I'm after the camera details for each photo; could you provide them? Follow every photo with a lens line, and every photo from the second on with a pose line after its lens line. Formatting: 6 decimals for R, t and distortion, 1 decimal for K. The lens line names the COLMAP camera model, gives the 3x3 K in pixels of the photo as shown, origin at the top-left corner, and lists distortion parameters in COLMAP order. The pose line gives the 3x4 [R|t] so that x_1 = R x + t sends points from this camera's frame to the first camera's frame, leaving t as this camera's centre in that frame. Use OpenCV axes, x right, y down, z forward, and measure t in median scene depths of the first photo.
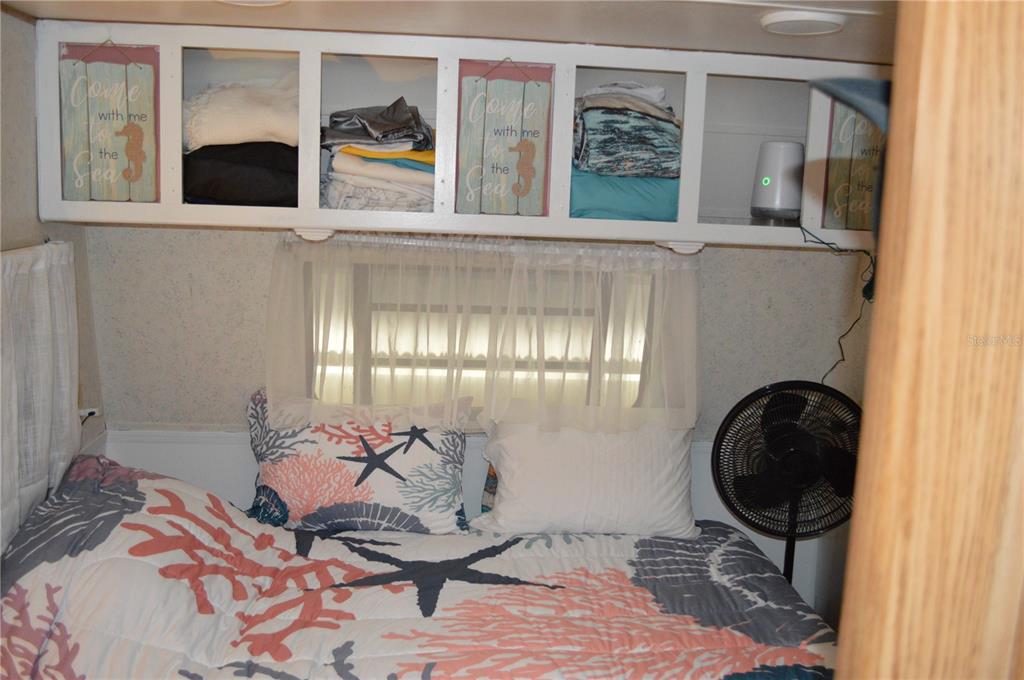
lens RADIAL K [[927.5, 0, 505.8], [0, 927.5, 342.2], [0, 0, 1]] dist [-0.085294, 0.018308]
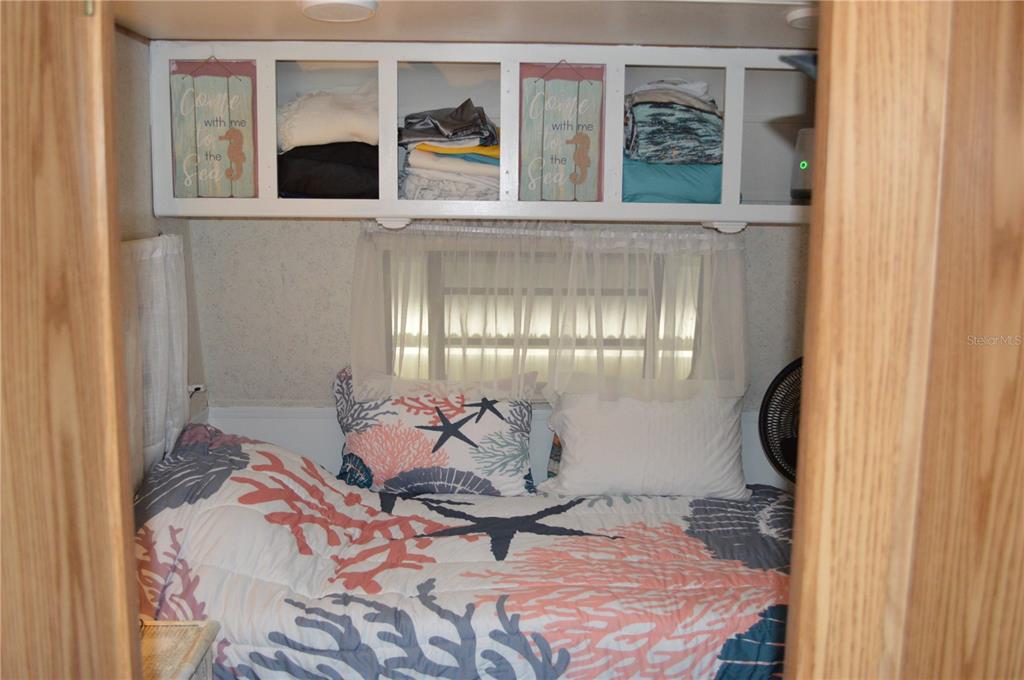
lens RADIAL K [[927.5, 0, 505.8], [0, 927.5, 342.2], [0, 0, 1]] dist [-0.085294, 0.018308]
pose [[0.997427, -0.018218, -0.069335, 0.003781], [0.017490, 0.999786, -0.011086, 0.042506], [0.069523, 0.009845, 0.997532, -0.109620]]
